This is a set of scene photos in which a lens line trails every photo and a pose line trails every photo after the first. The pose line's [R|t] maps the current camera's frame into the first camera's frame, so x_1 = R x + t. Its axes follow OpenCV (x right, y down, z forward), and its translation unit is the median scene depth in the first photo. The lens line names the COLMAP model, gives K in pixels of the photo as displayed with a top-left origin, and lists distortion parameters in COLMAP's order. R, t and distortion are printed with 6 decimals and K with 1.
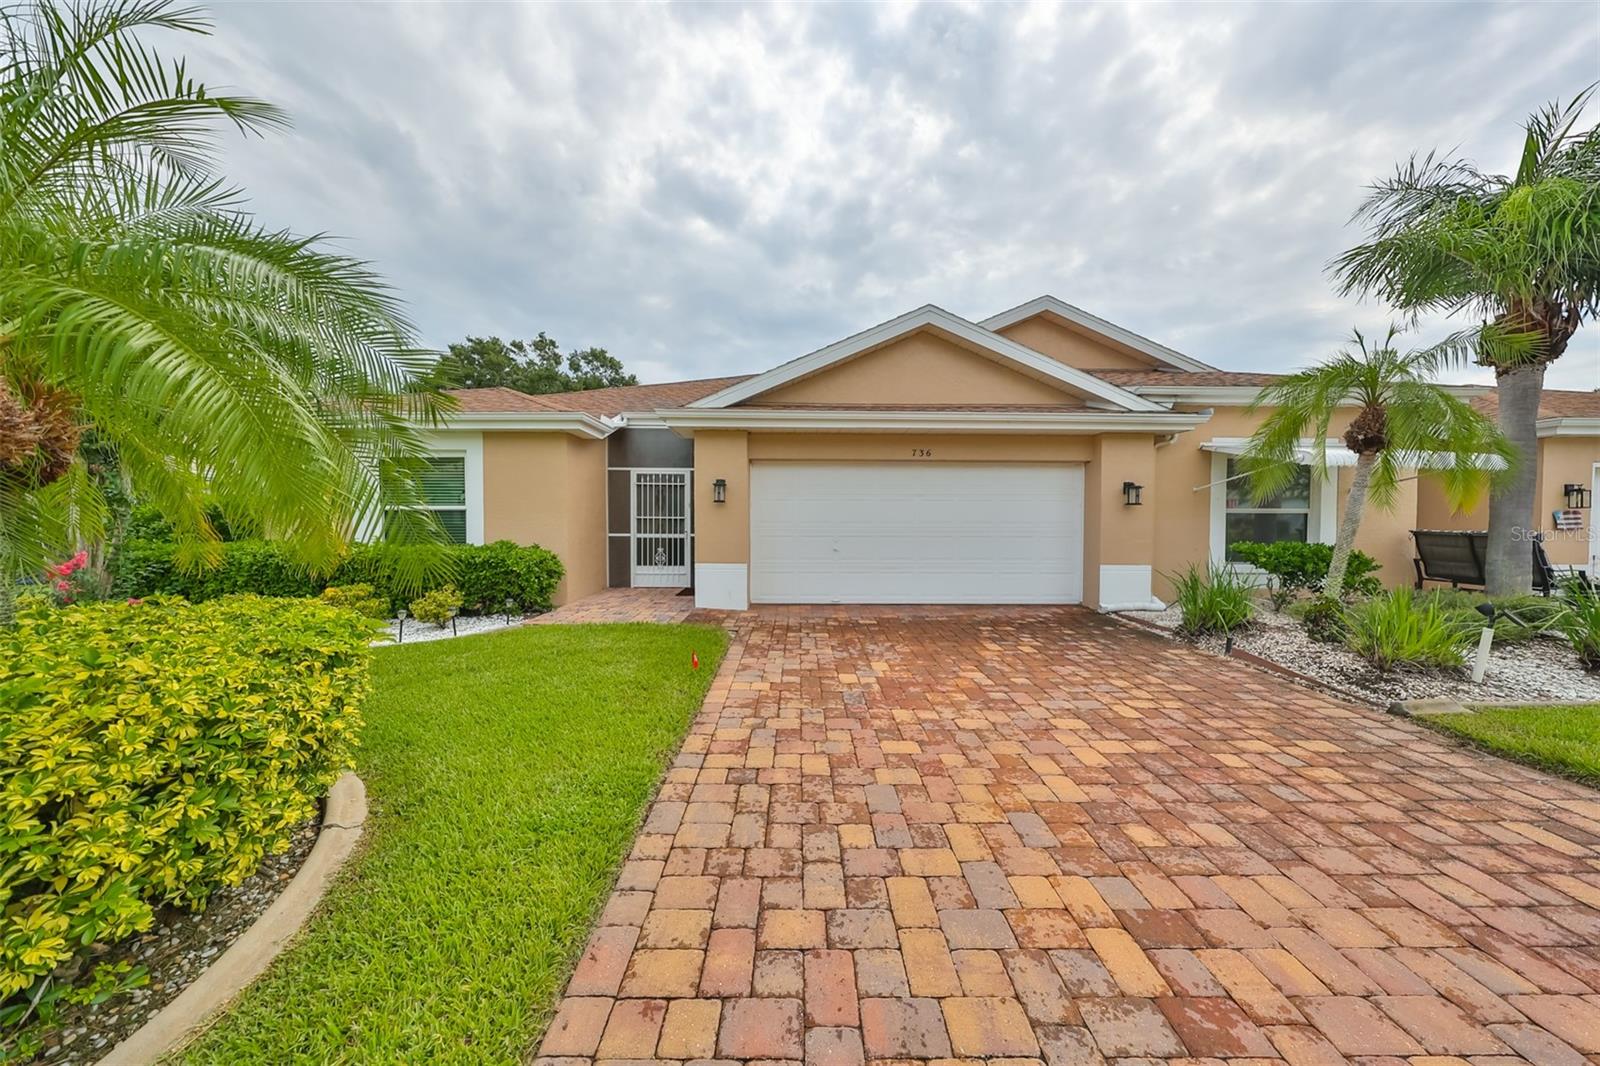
lens RADIAL K [[493.9, 0, 805.3], [0, 493.9, 547.5], [0, 0, 1]] dist [0.000187, 0.000000]
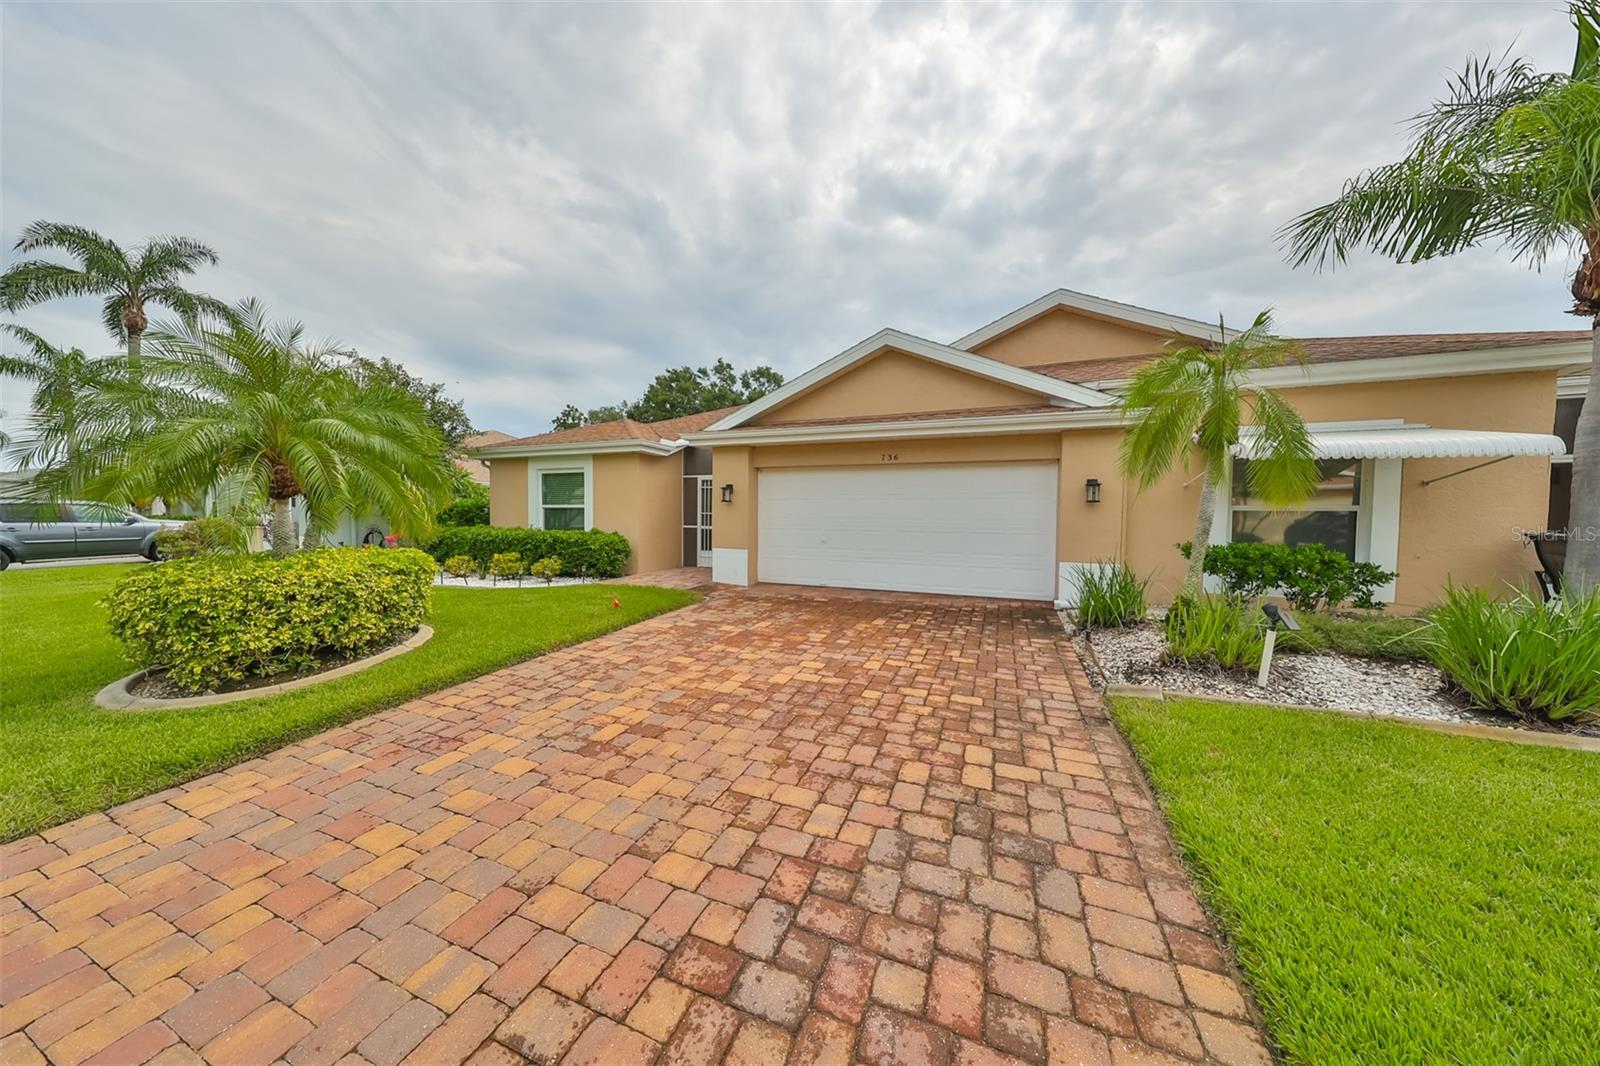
lens RADIAL K [[493.9, 0, 805.3], [0, 493.9, 547.5], [0, 0, 1]] dist [0.000187, 0.000000]
pose [[0.925310, 0.029817, -0.378038, 0.466099], [-0.027931, 0.999555, 0.010471, 0.009094], [0.378182, 0.000870, 0.925731, -0.121943]]
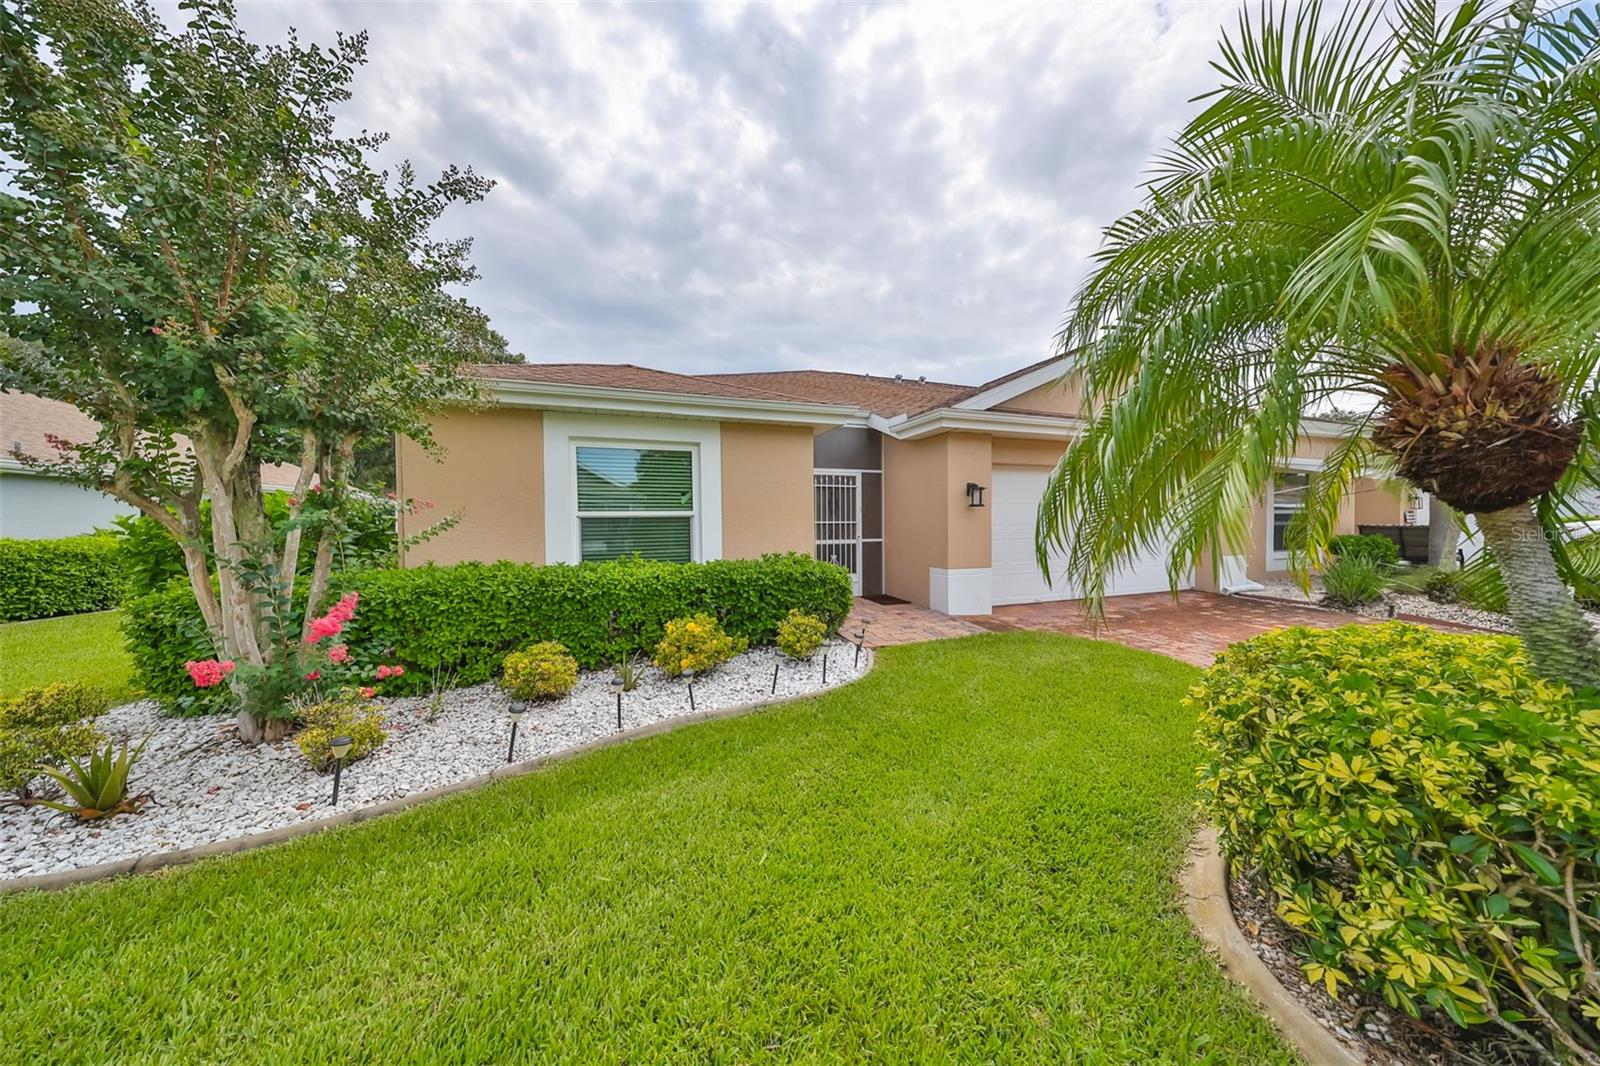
lens RADIAL K [[485.2, 0, 802.5], [0, 485.2, 555.4], [0, 0, 1]] dist [0.000862, 0.000064]
pose [[0.943980, -0.035632, 0.328073, -0.732950], [0.029279, 0.999276, 0.024284, -0.025426], [-0.328701, -0.013318, 0.944340, 0.179324]]
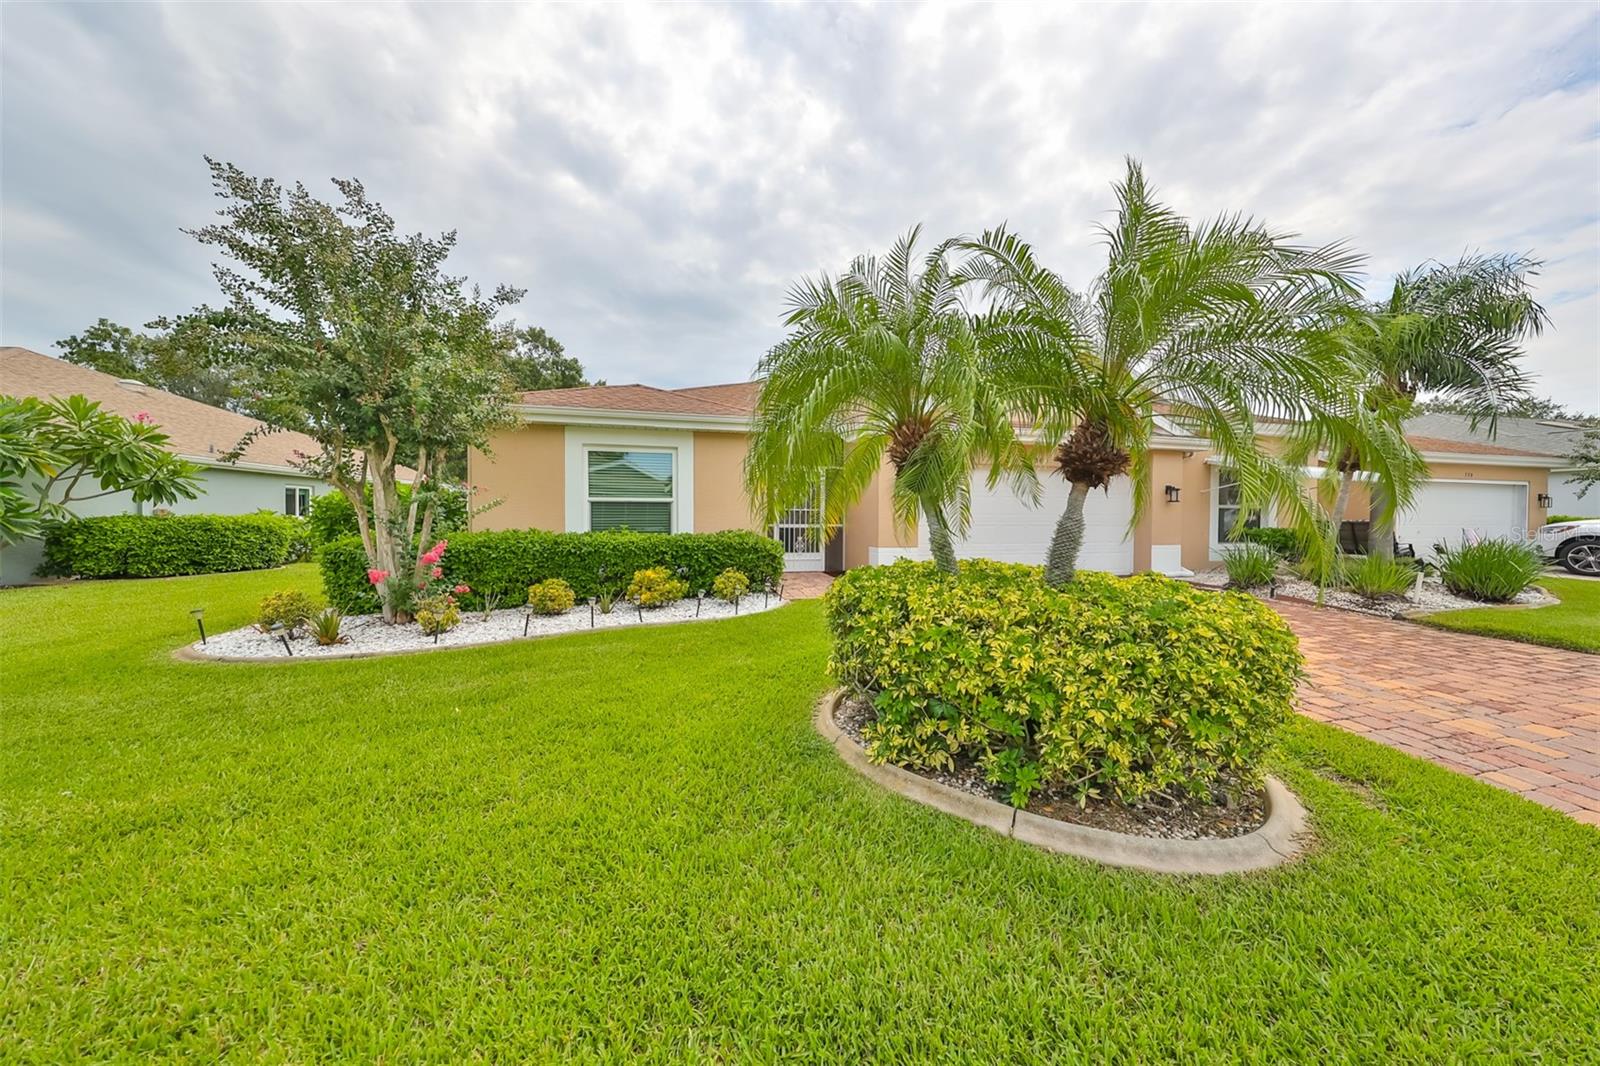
lens RADIAL K [[504.3, 0, 808.0], [0, 504.3, 556.1], [0, 0, 1]] dist [-0.000431, 0.001228]
pose [[0.973677, -0.017491, 0.227262, -0.609974], [0.010945, 0.999489, 0.030034, 0.011397], [-0.227671, -0.026756, 0.973370, -0.141995]]
